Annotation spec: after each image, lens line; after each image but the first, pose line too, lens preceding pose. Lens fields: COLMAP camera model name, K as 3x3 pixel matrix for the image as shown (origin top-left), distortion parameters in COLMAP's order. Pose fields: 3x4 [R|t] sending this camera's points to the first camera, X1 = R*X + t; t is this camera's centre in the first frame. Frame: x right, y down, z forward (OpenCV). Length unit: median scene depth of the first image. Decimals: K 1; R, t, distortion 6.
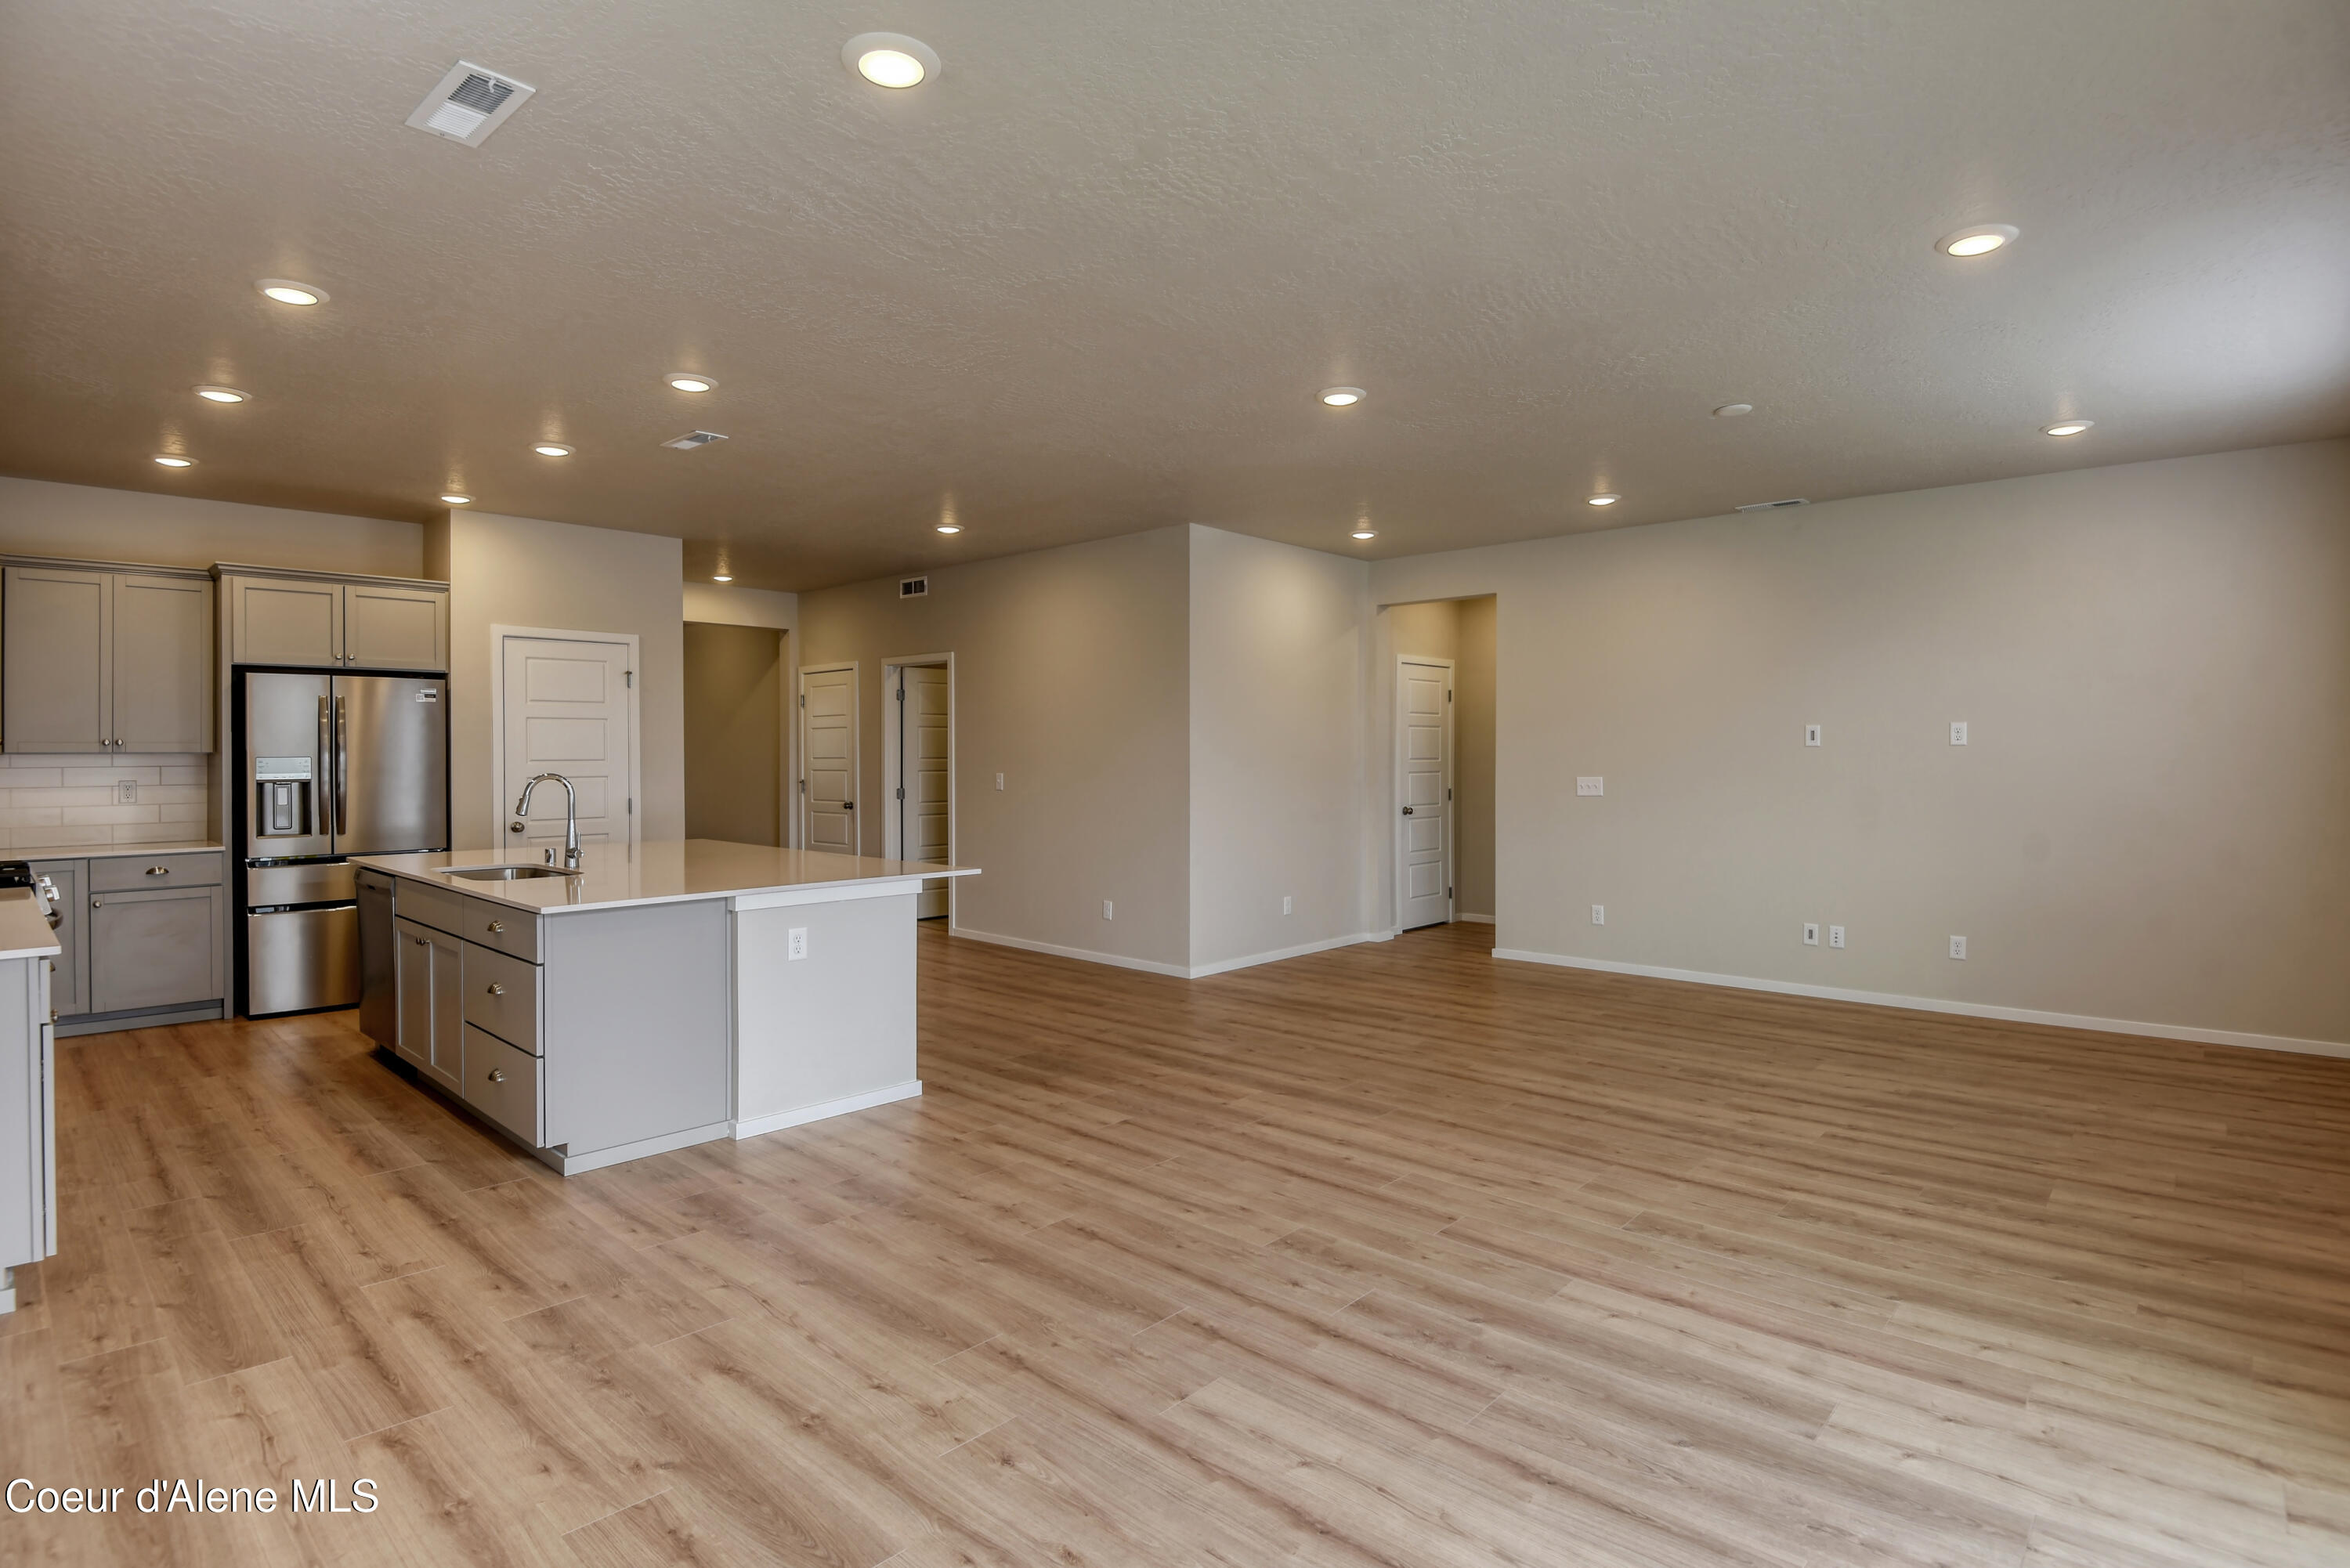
lens RADIAL K [[1146.2, 0, 1153.1], [0, 1146.2, 778.9], [0, 0, 1]] dist [-0.018441, -0.011803]
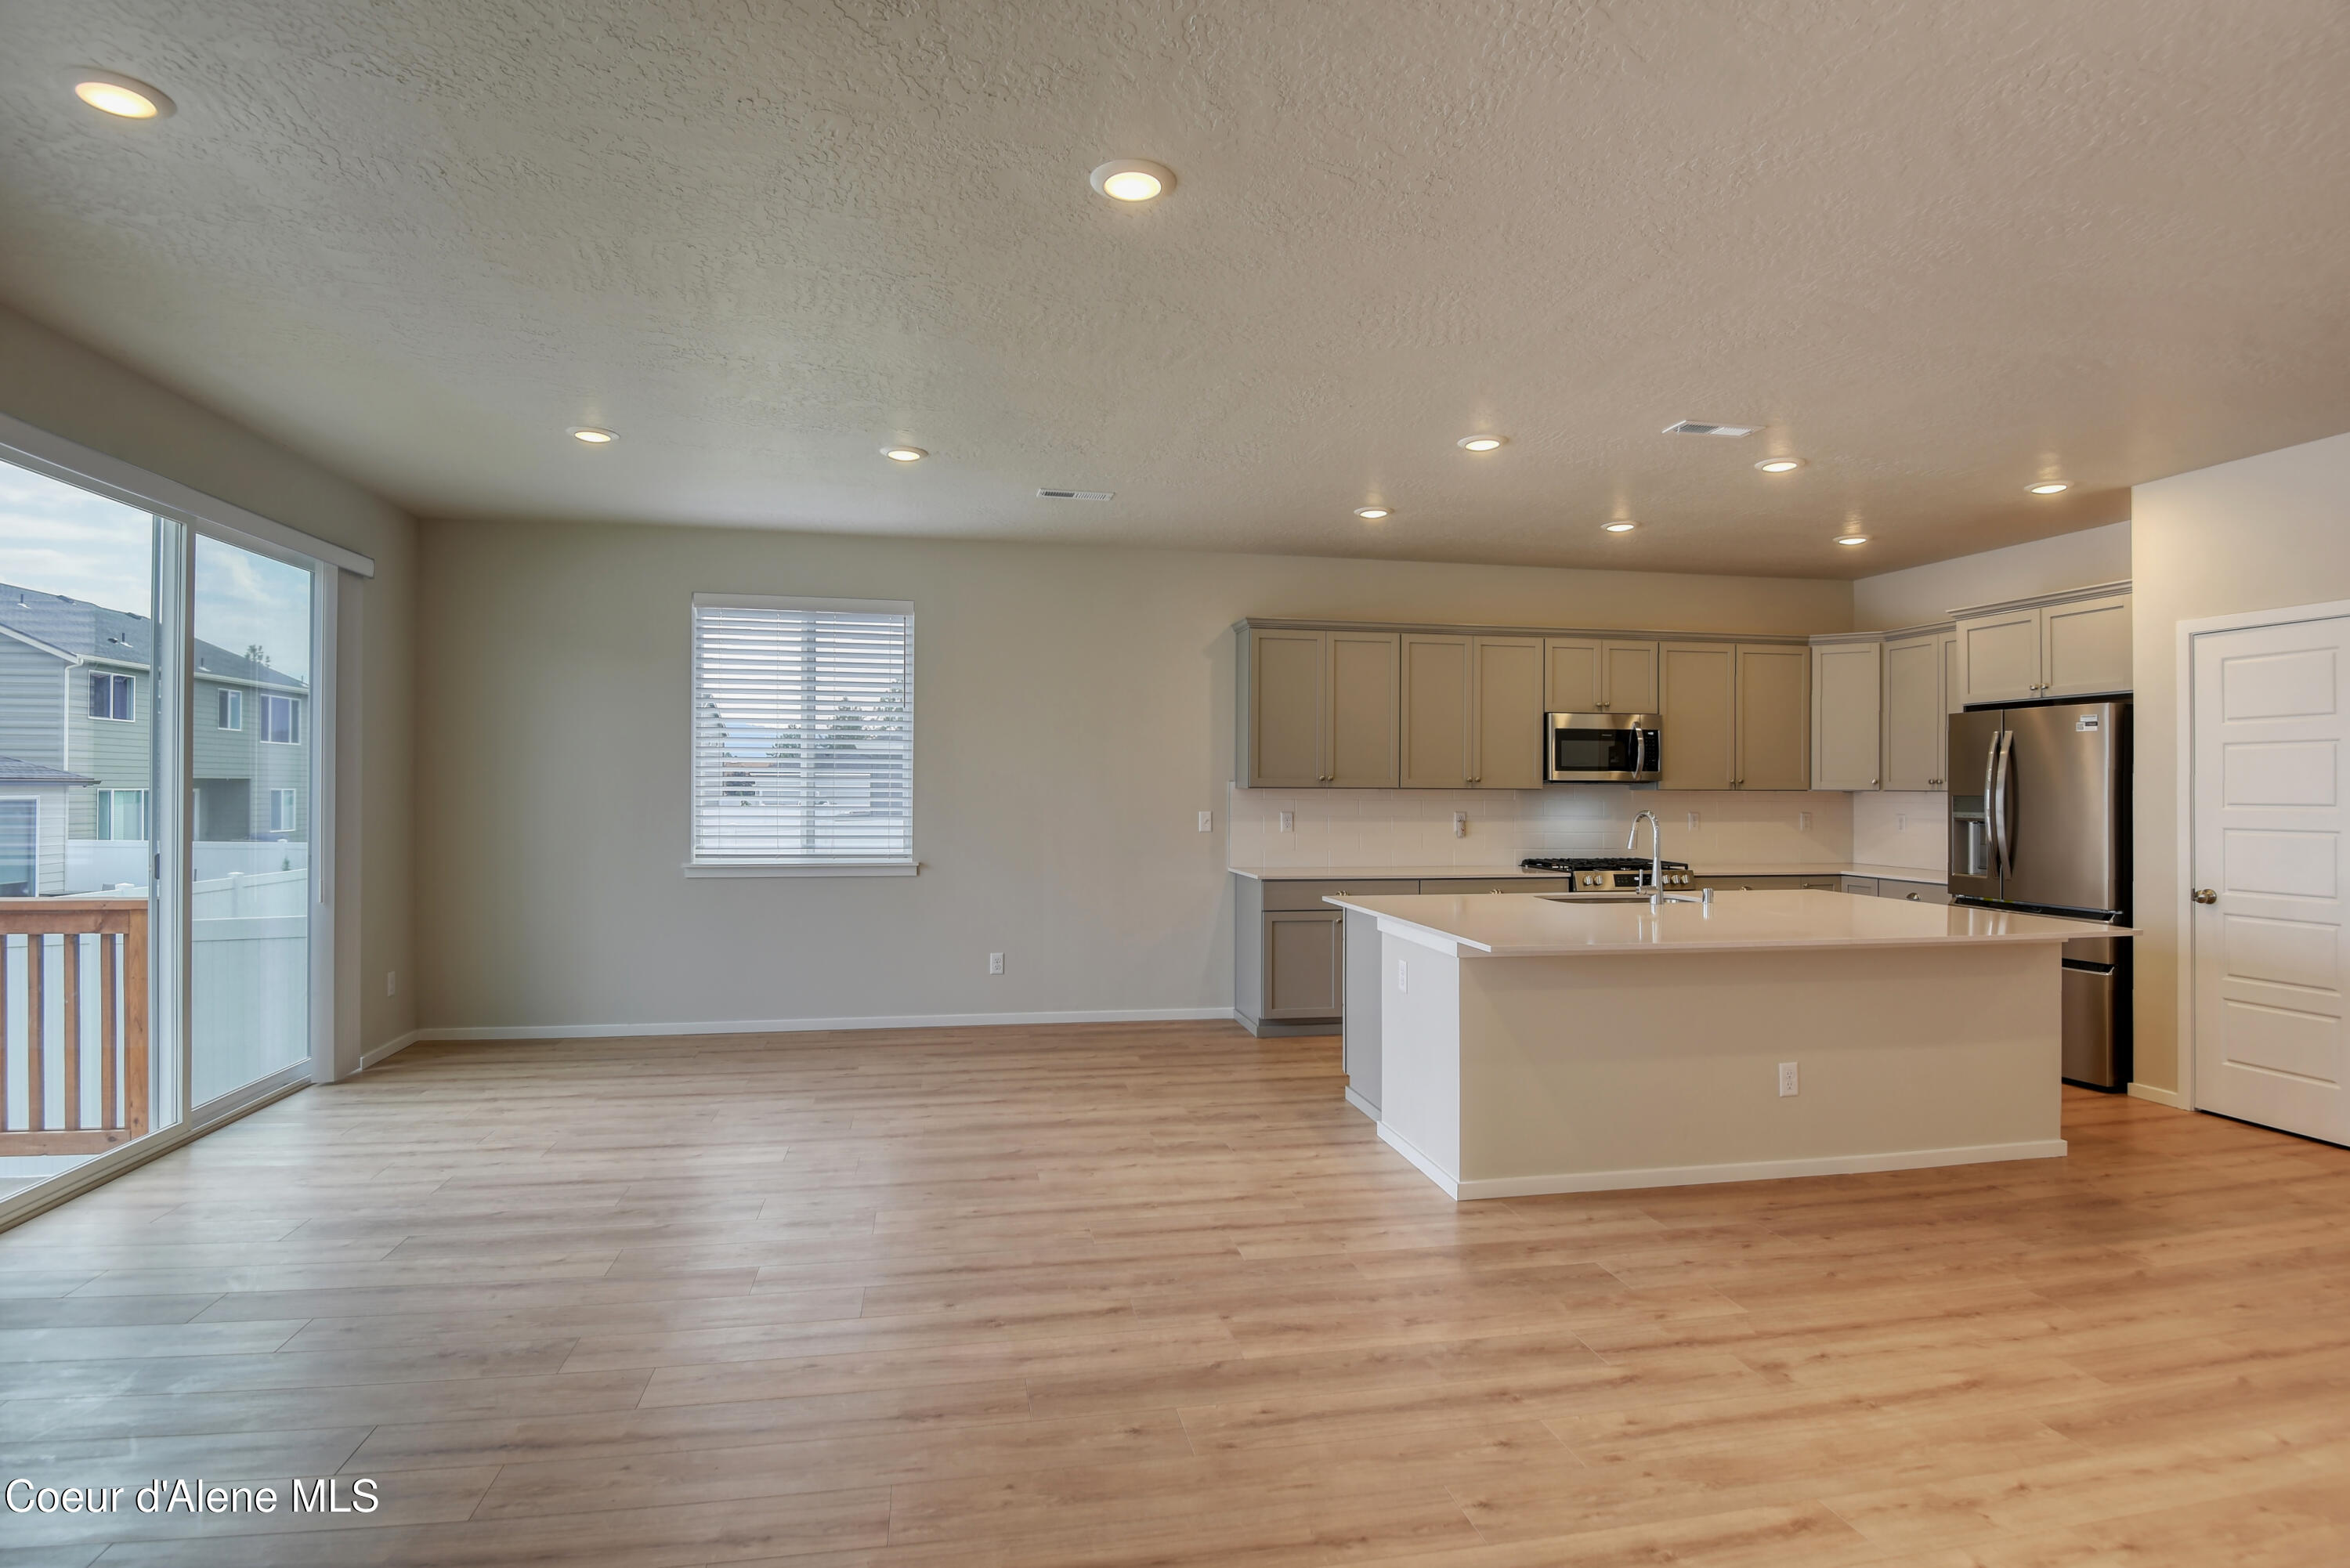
lens RADIAL K [[1186.6, 0, 1179.9], [0, 1186.6, 786.6], [0, 0, 1]] dist [-0.018634, -0.008539]
pose [[-0.563799, -0.000533, -0.825912, 0.711125], [-0.022615, 0.999635, 0.014792, -0.039681], [0.825603, 0.027018, -0.563605, 1.490682]]
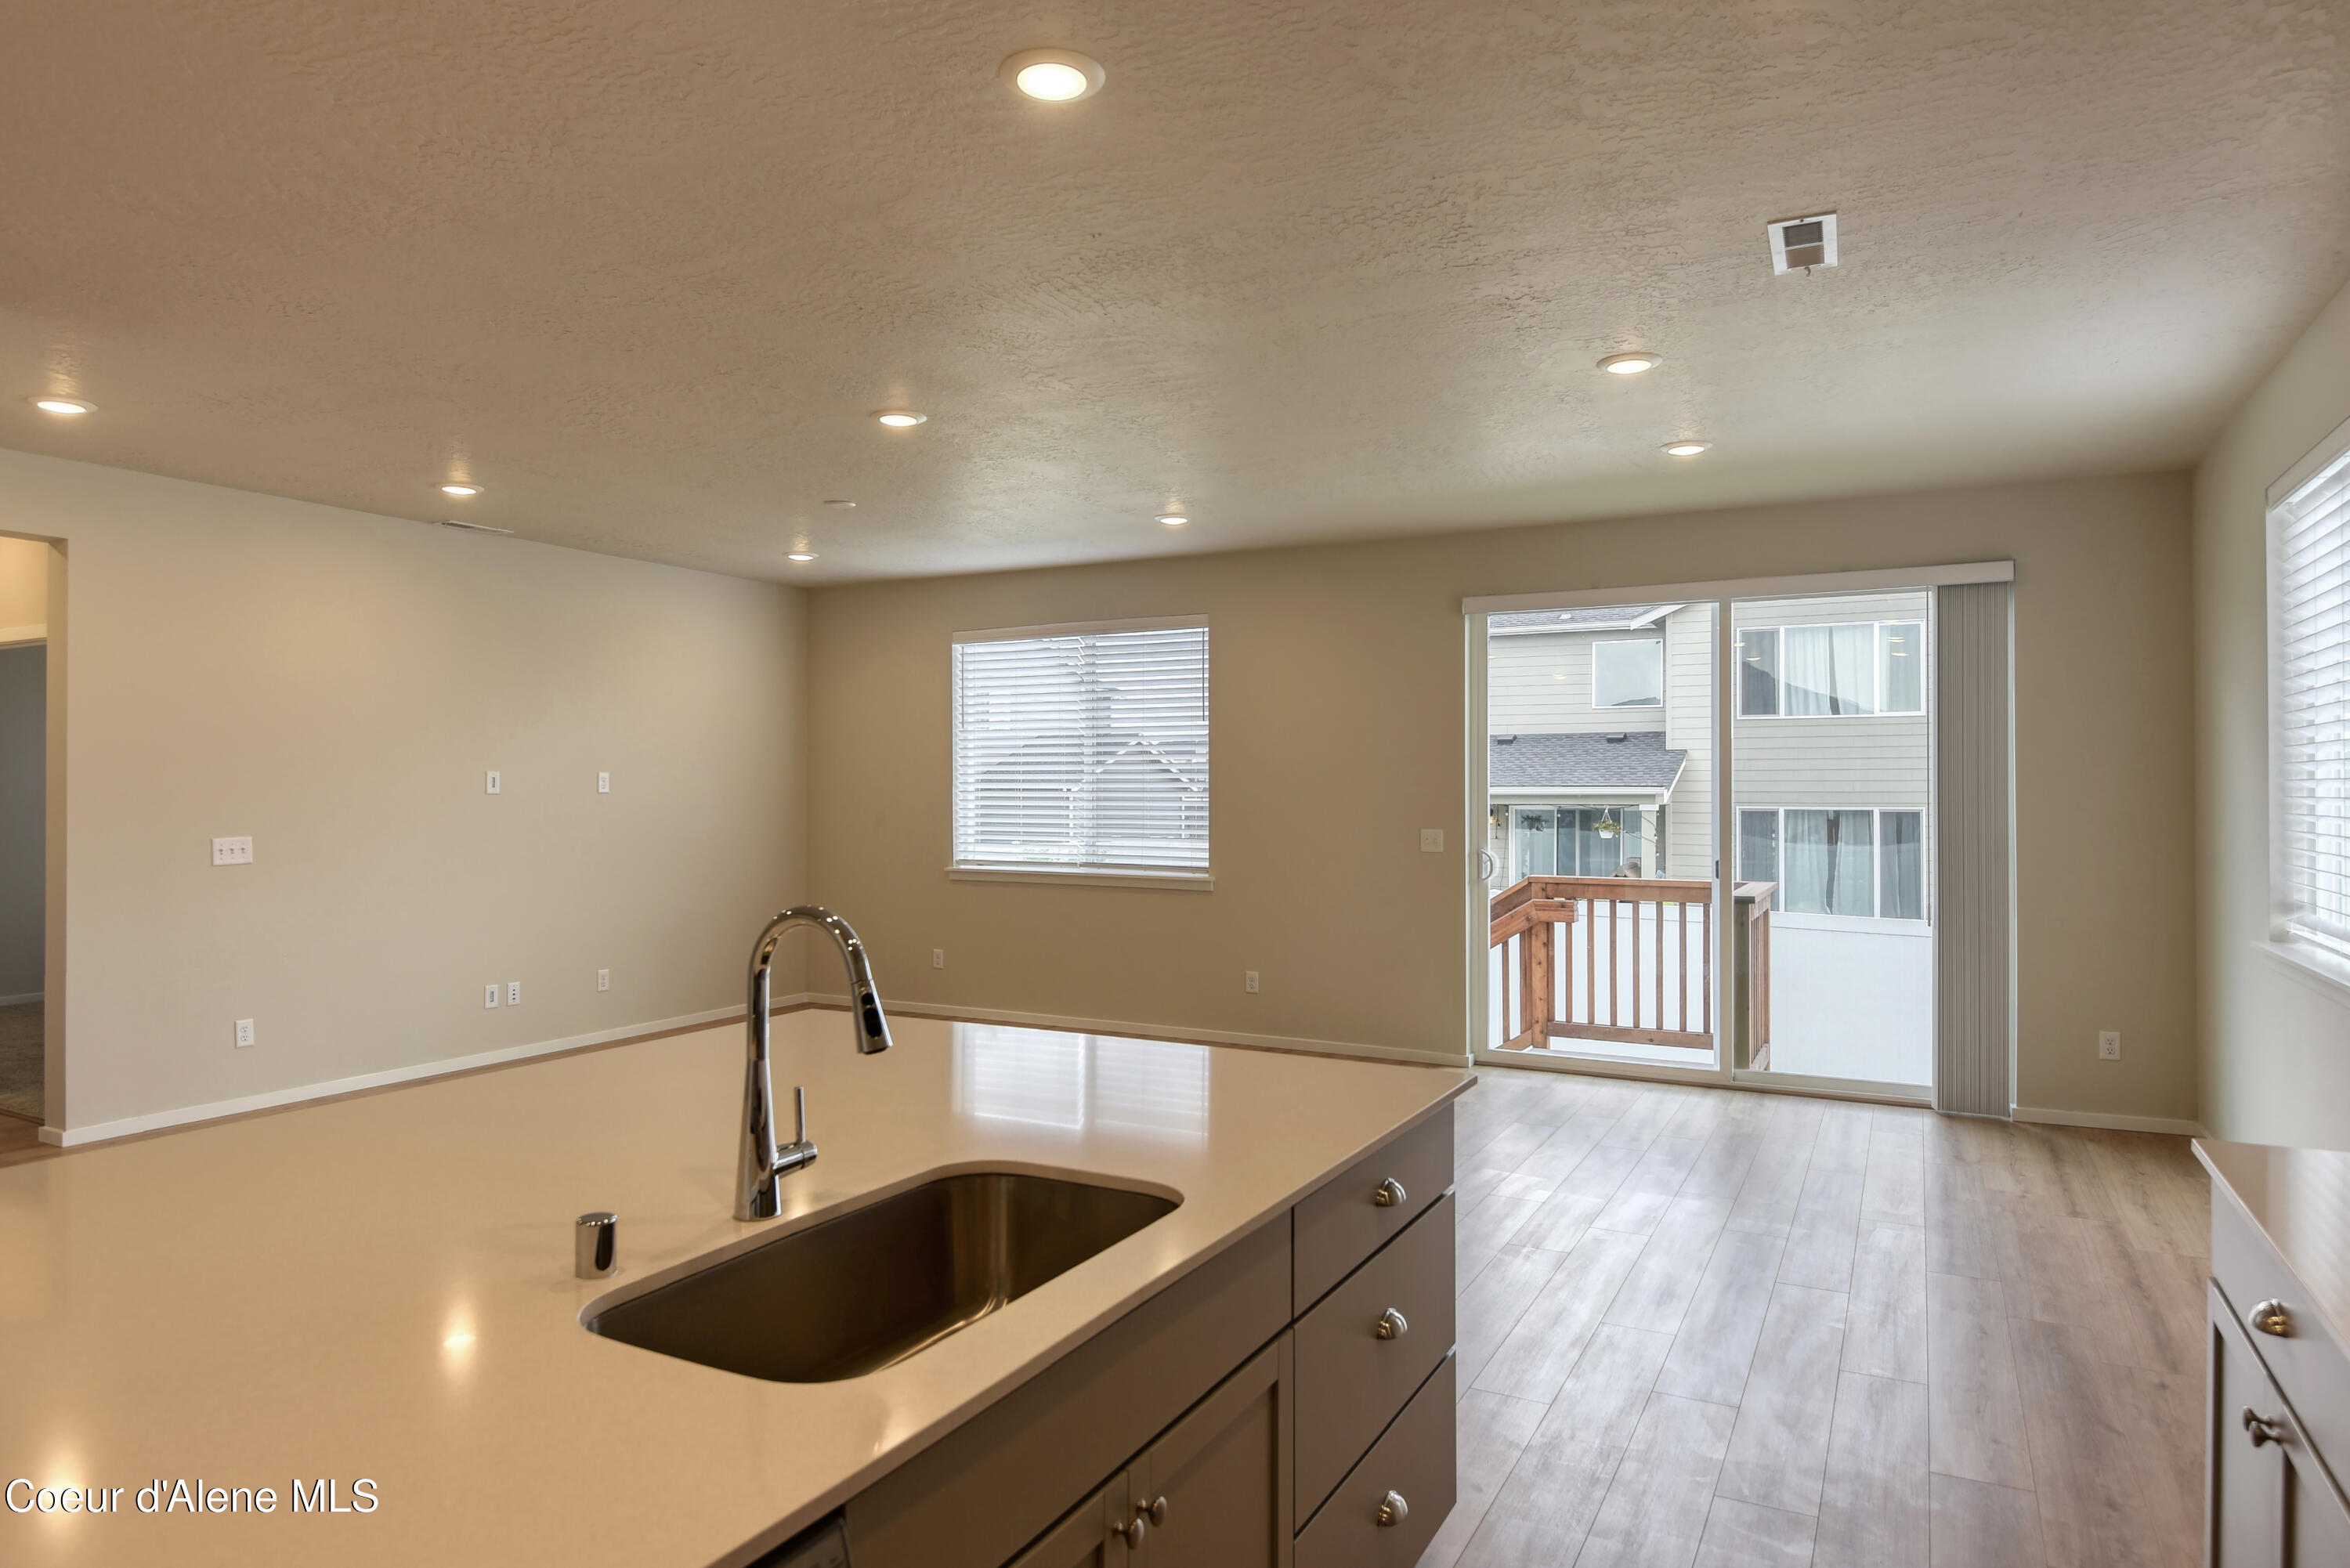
lens RADIAL K [[1404.6, 0, 1203.8], [0, 1404.6, 764.3], [0, 0, 1]] dist [-0.007393, -0.004036]
pose [[-0.286486, 0.021102, 0.957852, -1.067951], [0.017386, 0.999707, -0.016824, -0.036616], [-0.957927, 0.011833, -0.286769, 1.177601]]
